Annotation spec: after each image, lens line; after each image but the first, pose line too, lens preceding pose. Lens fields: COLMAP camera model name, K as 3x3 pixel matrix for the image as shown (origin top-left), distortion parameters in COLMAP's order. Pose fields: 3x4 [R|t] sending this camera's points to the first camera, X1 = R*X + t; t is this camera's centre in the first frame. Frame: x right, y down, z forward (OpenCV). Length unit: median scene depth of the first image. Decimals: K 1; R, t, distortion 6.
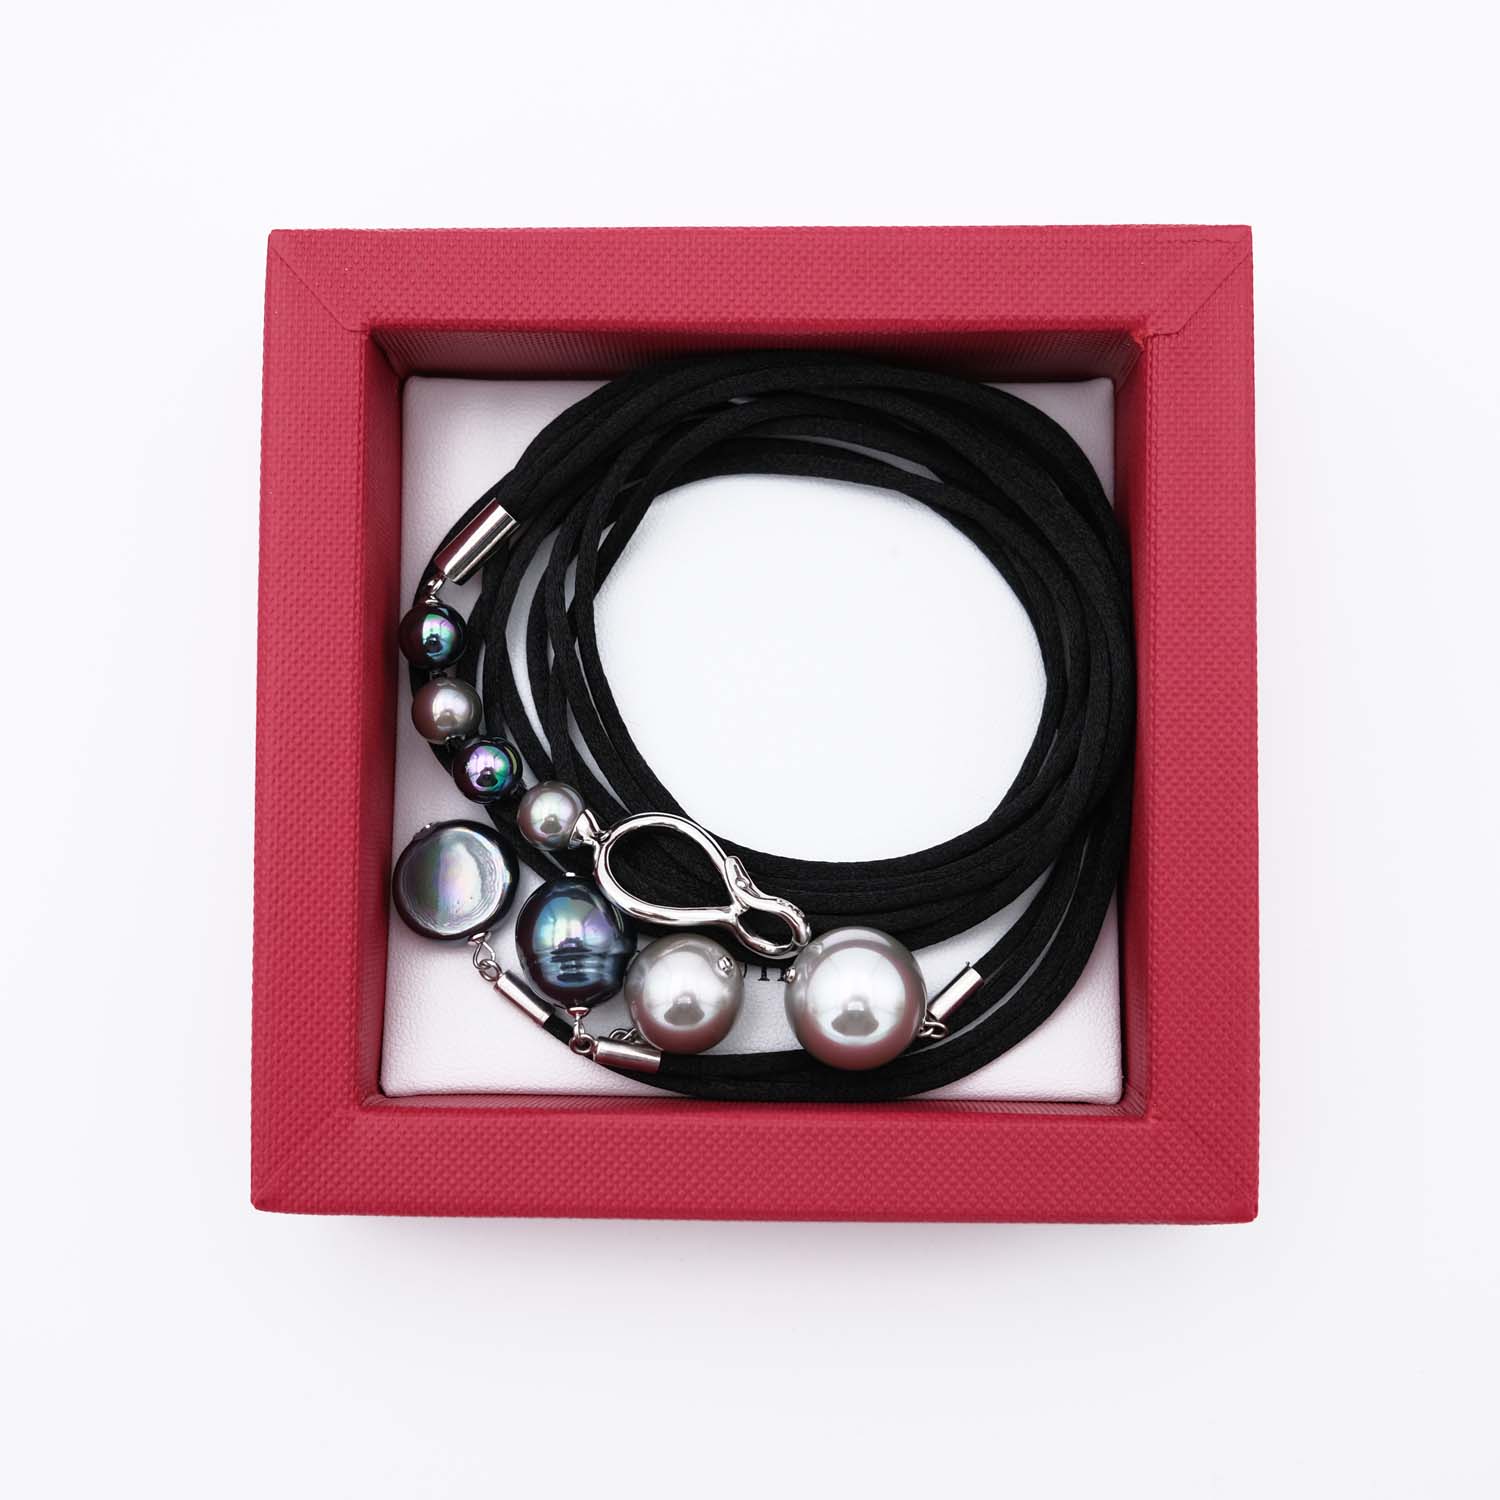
lens RADIAL K [[2575.7, 0, 664.5], [0, 2575.7, 750.4], [0, 0, 1]] dist [-0.011748, 0.119510]
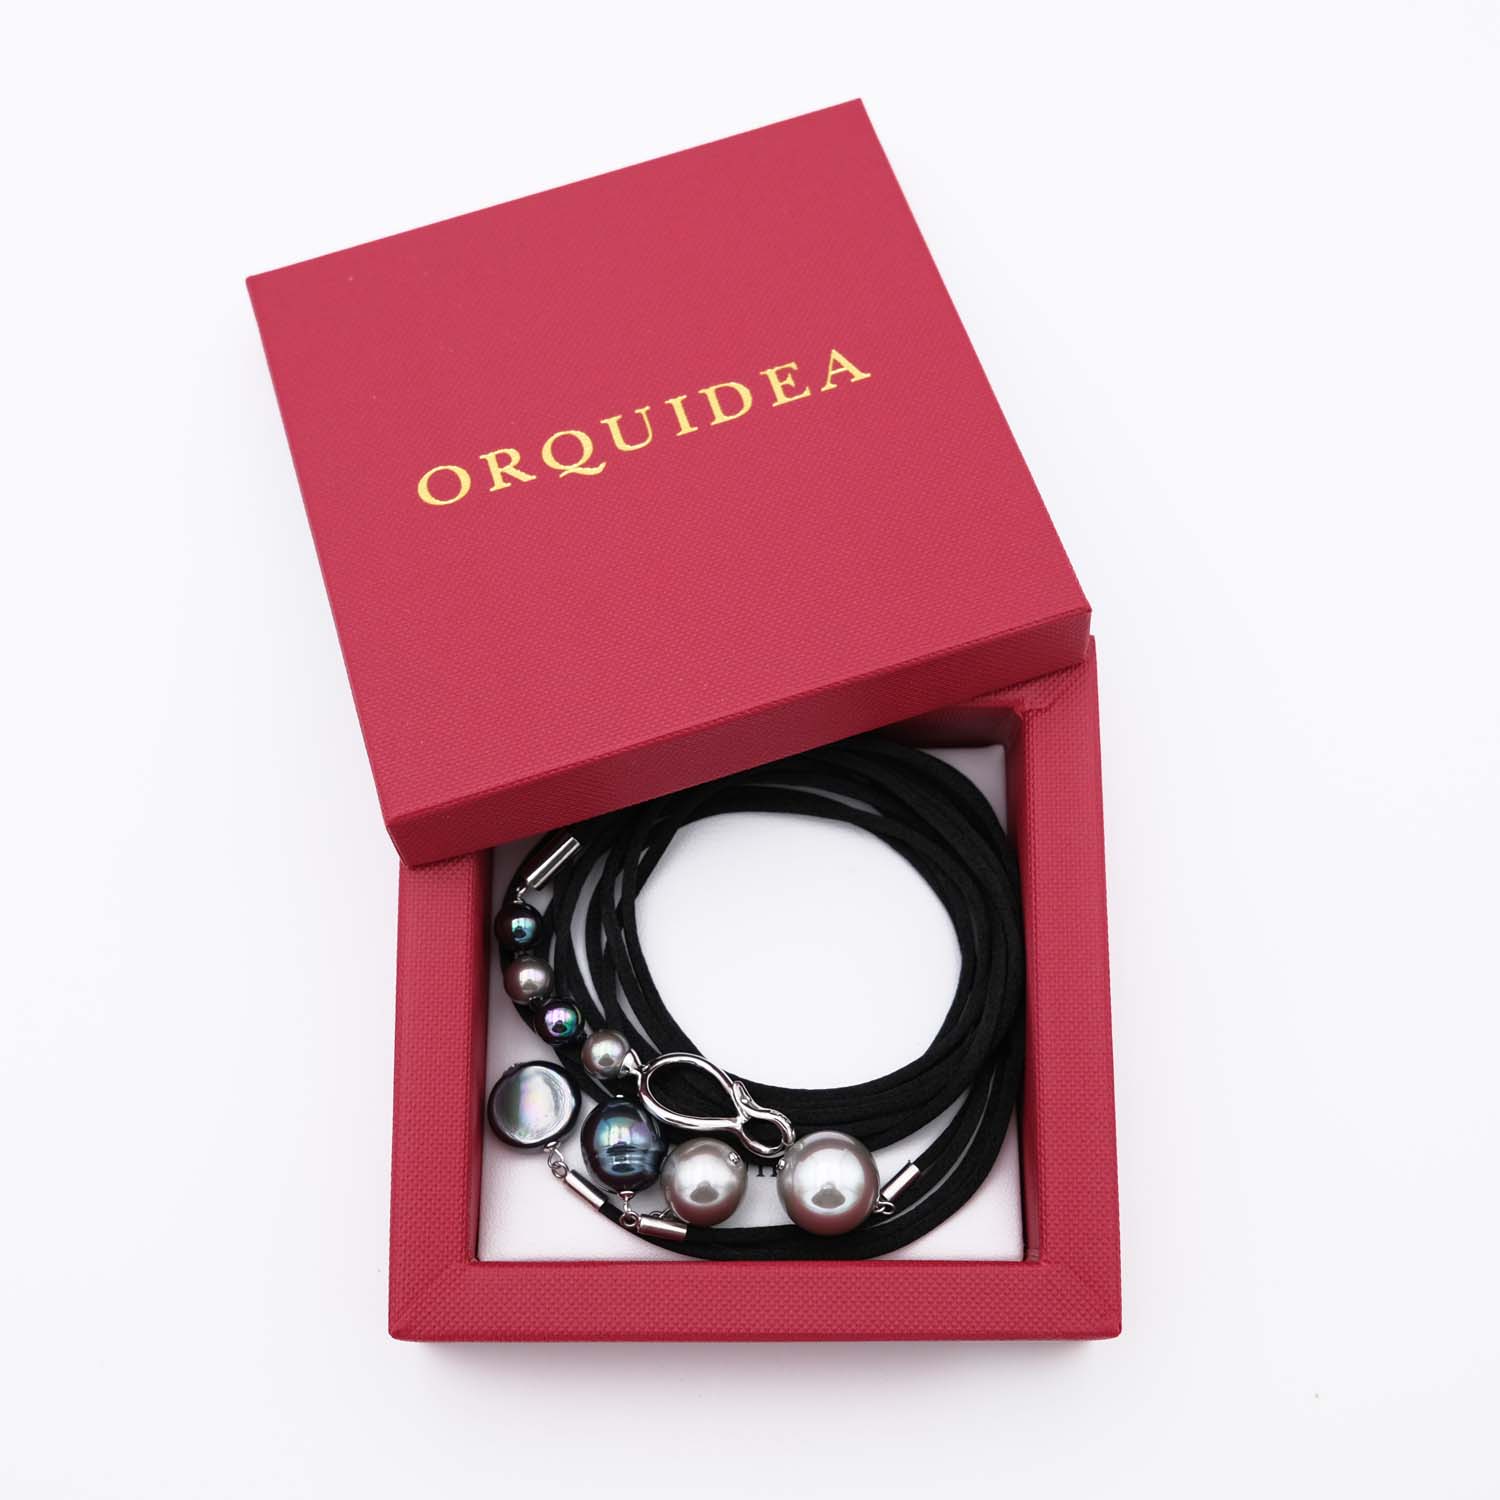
lens RADIAL K [[2575.7, 0, 664.5], [0, 2575.7, 750.4], [0, 0, 1]] dist [-0.011748, 0.119510]
pose [[0.999745, 0.000627, 0.022561, -0.043854], [0.003397, 0.984048, -0.177868, 0.110853], [-0.022313, 0.177900, 0.983796, -0.387227]]
